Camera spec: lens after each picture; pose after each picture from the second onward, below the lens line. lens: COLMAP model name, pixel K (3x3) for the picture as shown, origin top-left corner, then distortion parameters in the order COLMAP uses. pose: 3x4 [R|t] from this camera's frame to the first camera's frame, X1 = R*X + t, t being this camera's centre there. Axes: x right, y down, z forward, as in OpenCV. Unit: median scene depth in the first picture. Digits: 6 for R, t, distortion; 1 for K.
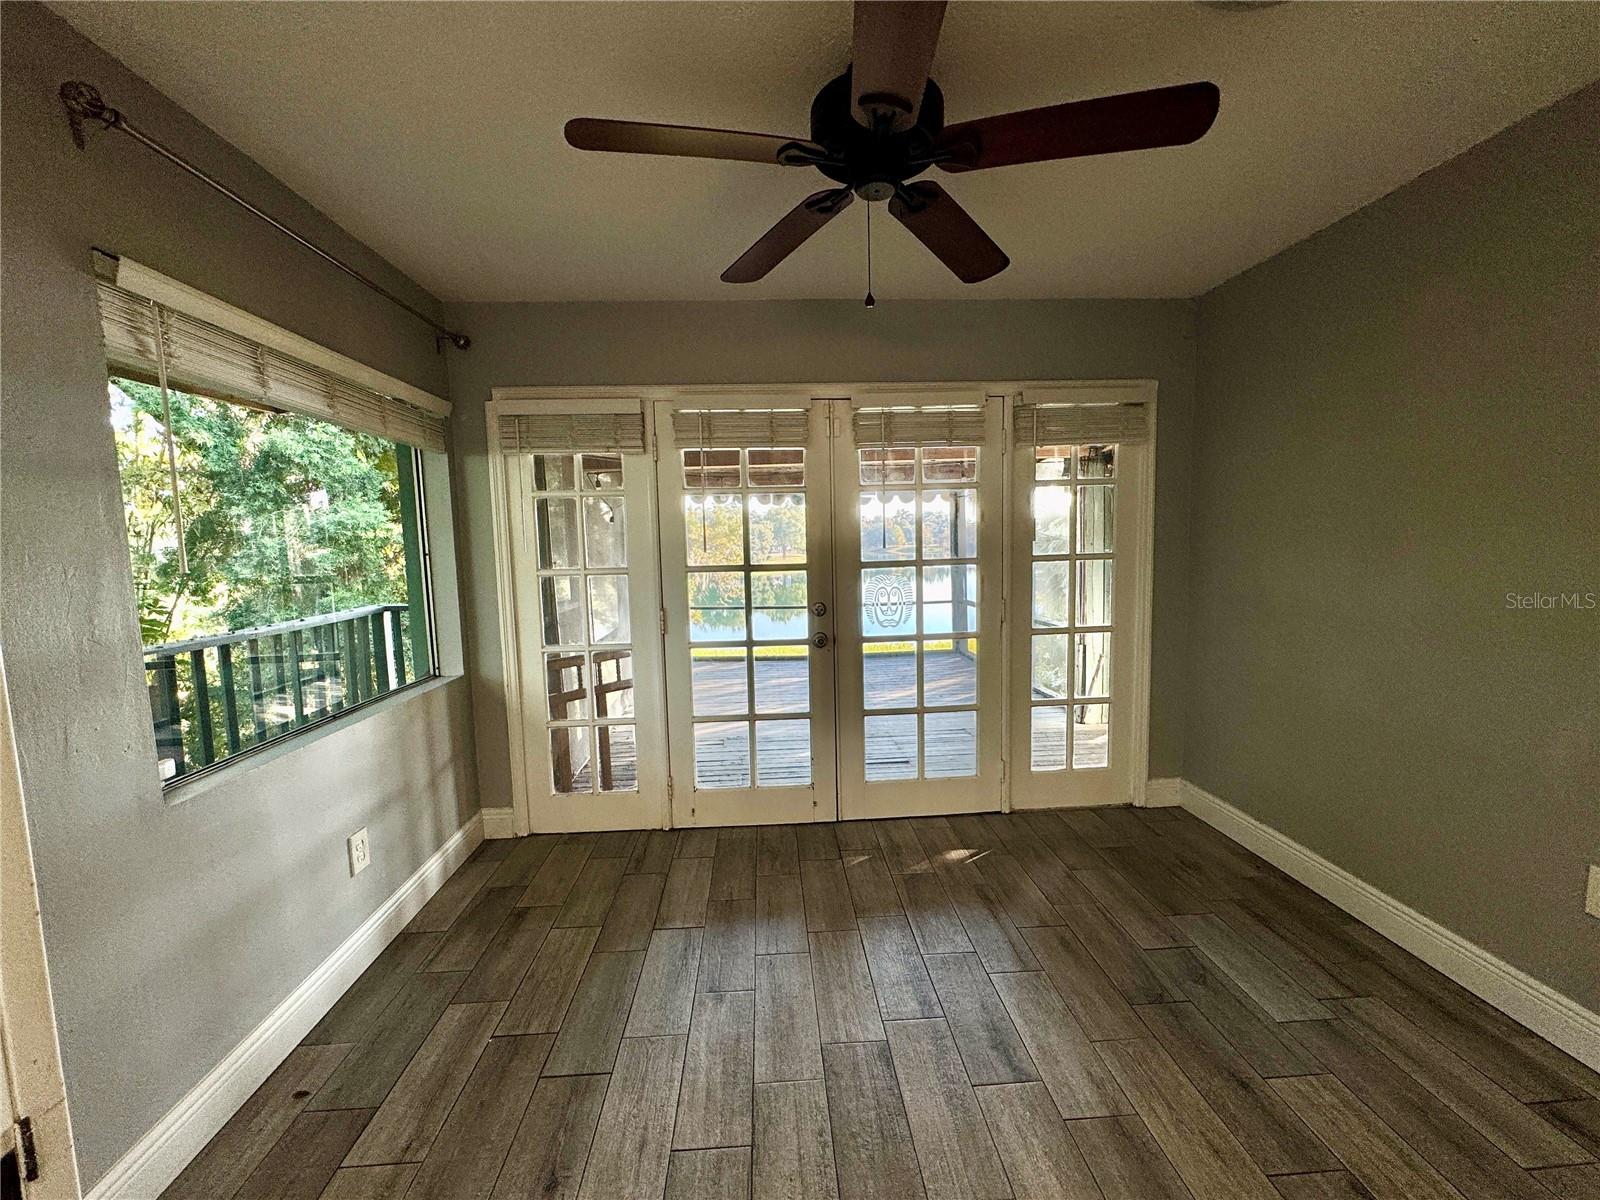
lens RADIAL K [[652.5, 0, 798.5], [0, 652.5, 599.0], [0, 0, 1]] dist [-0.004025, 0.000082]
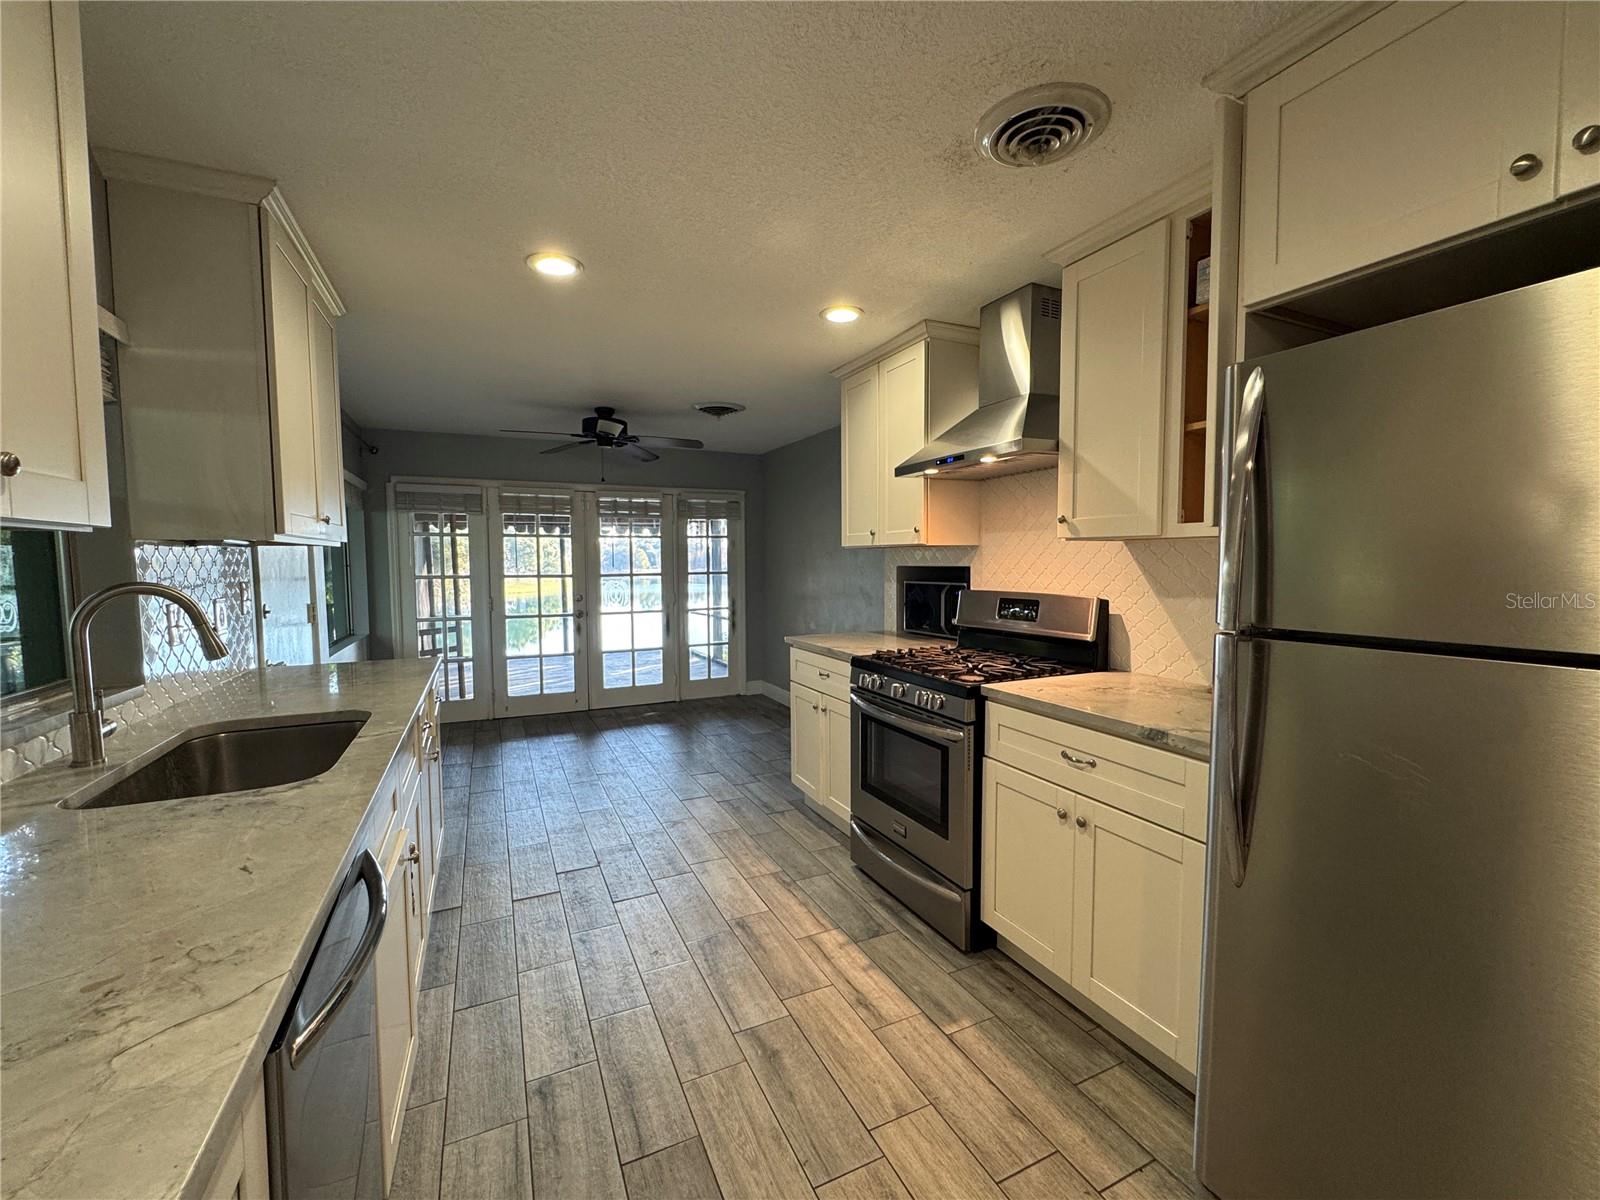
lens RADIAL K [[652.5, 0, 796.9], [0, 652.5, 598.9], [0, 0, 1]] dist [-0.004025, 0.000082]
pose [[0.928393, -0.000259, 0.371601, -0.089729], [0.013865, 0.999328, -0.033943, 0.097185], [-0.371342, 0.036665, 0.927772, -1.085331]]
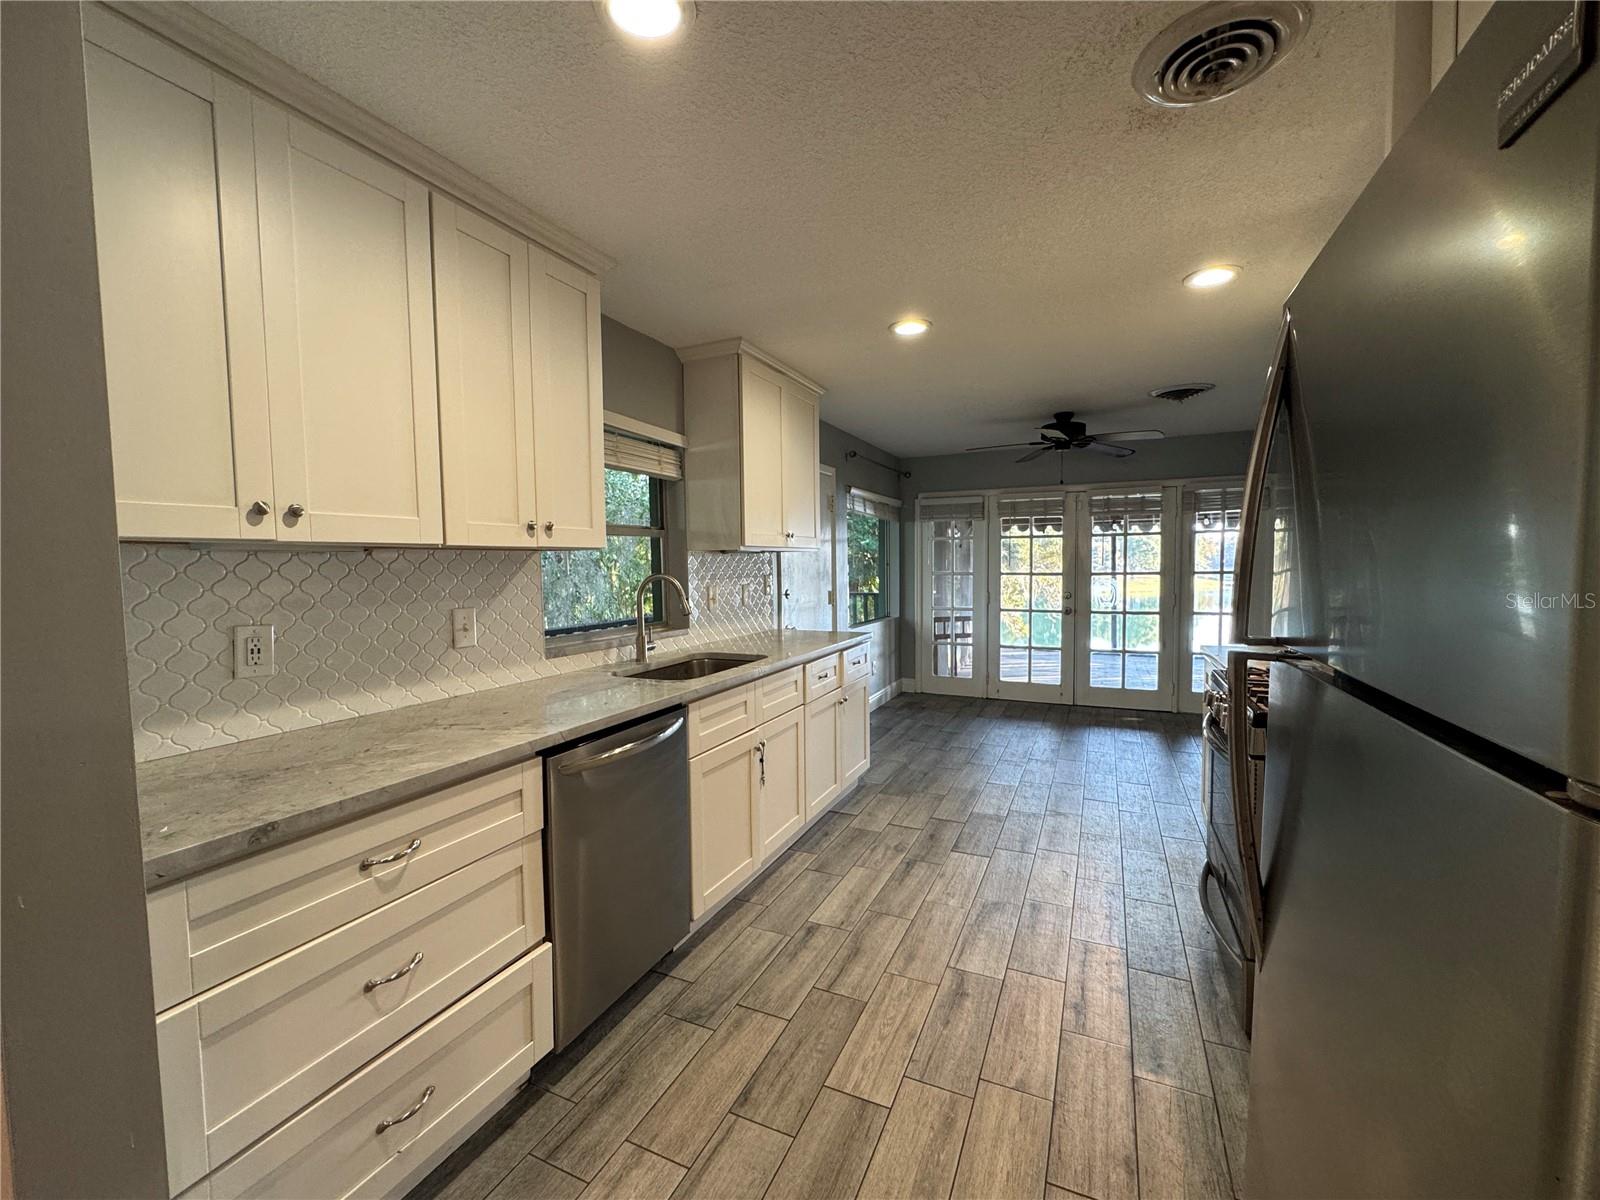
lens RADIAL K [[652.5, 0, 804.5], [0, 652.5, 599.7], [0, 0, 1]] dist [-0.004025, 0.000082]
pose [[0.883050, 0.042737, -0.467328, 0.266936], [-0.054064, 0.998479, -0.010849, 0.098155], [0.466153, 0.034845, 0.884017, -1.201782]]
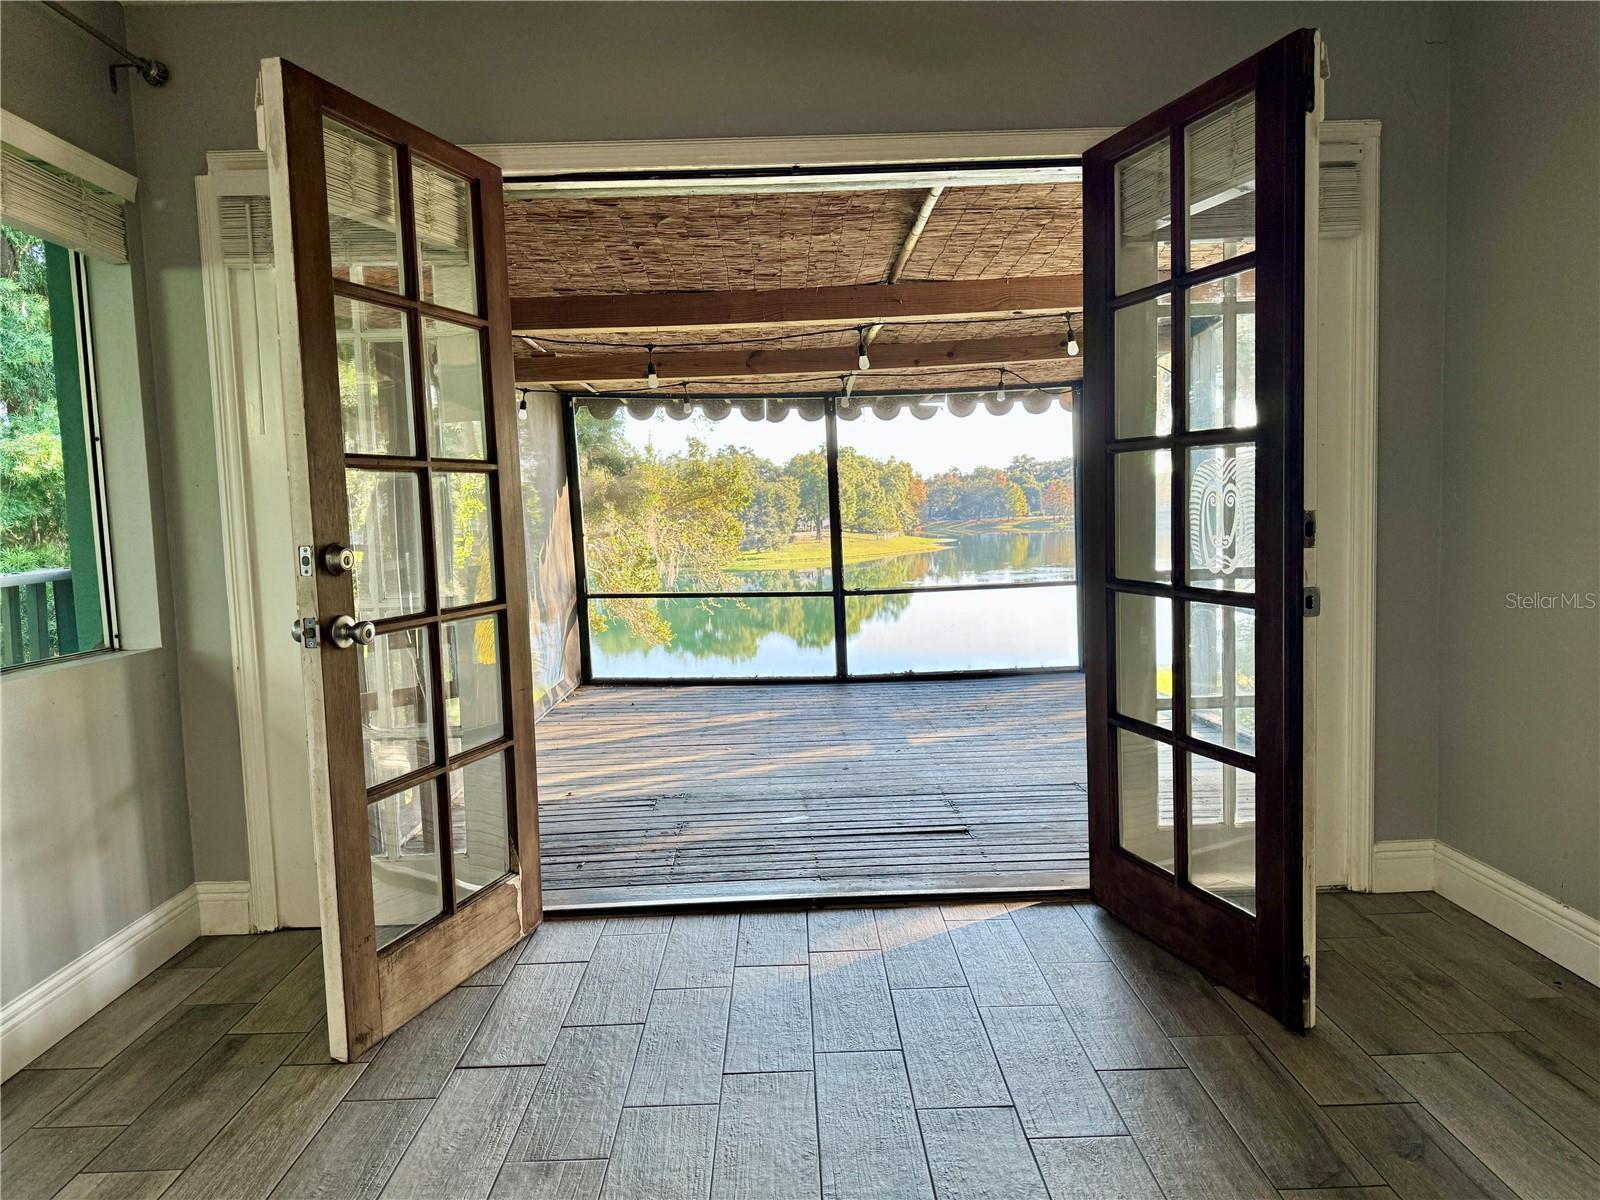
lens RADIAL K [[1120.6, 0, 804.9], [0, 1120.6, 605.1], [0, 0, 1]] dist [0.025442, -0.025956]
pose [[0.999251, -0.003876, -0.038501, 0.097731], [0.003625, 0.999972, -0.006580, 0.087371], [0.038525, 0.006435, 0.999237, 0.018696]]
